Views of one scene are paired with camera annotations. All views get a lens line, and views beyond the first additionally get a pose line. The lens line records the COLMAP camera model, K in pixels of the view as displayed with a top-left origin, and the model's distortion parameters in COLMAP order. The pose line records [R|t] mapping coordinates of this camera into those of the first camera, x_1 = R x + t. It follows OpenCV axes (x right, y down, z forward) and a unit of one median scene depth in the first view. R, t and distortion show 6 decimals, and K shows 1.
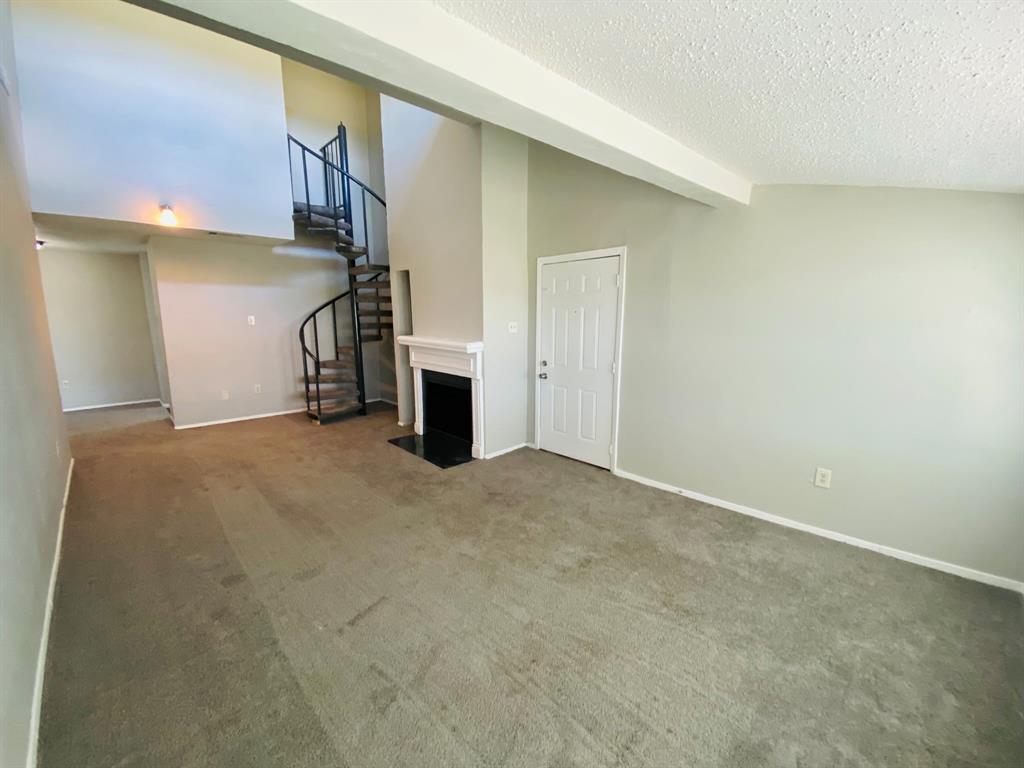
lens RADIAL K [[413.3, 0, 514.3], [0, 413.3, 383.6], [0, 0, 1]] dist [-0.001189, -0.000396]
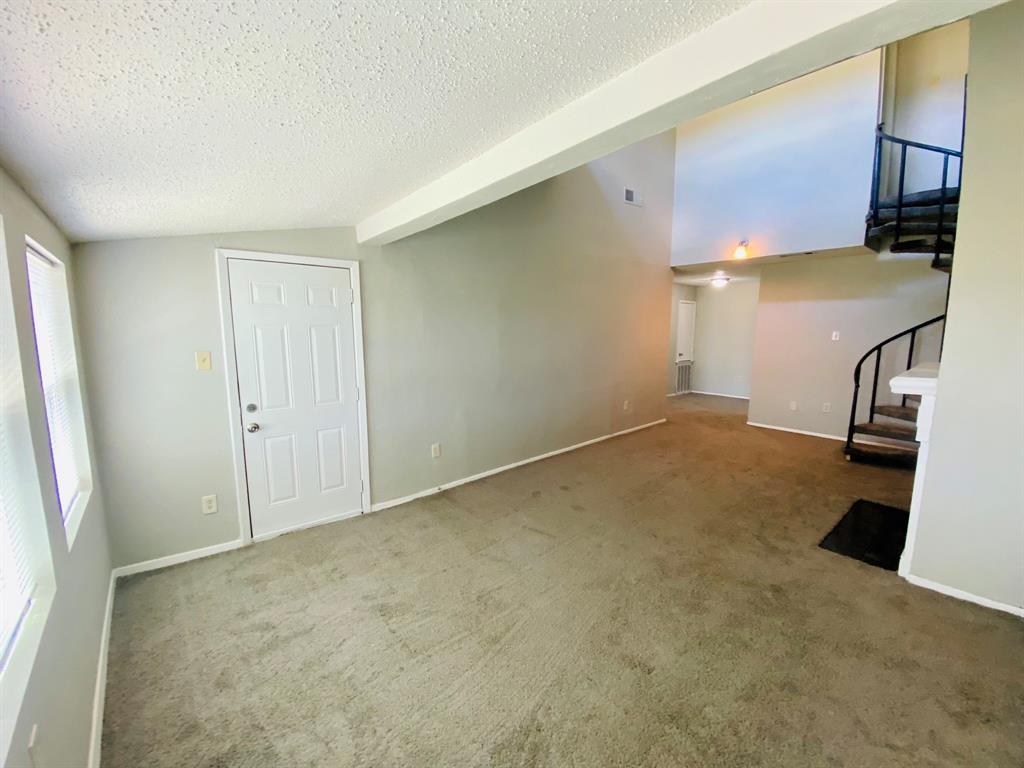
lens RADIAL K [[432.6, 0, 512.0], [0, 432.6, 384.0], [0, 0, 1]] dist [-0.000063, -0.000032]
pose [[-0.077842, 0.133954, -0.987926, 0.600200], [-0.169892, 0.974656, 0.145541, -0.090210], [0.982383, 0.179170, -0.053111, 0.490172]]
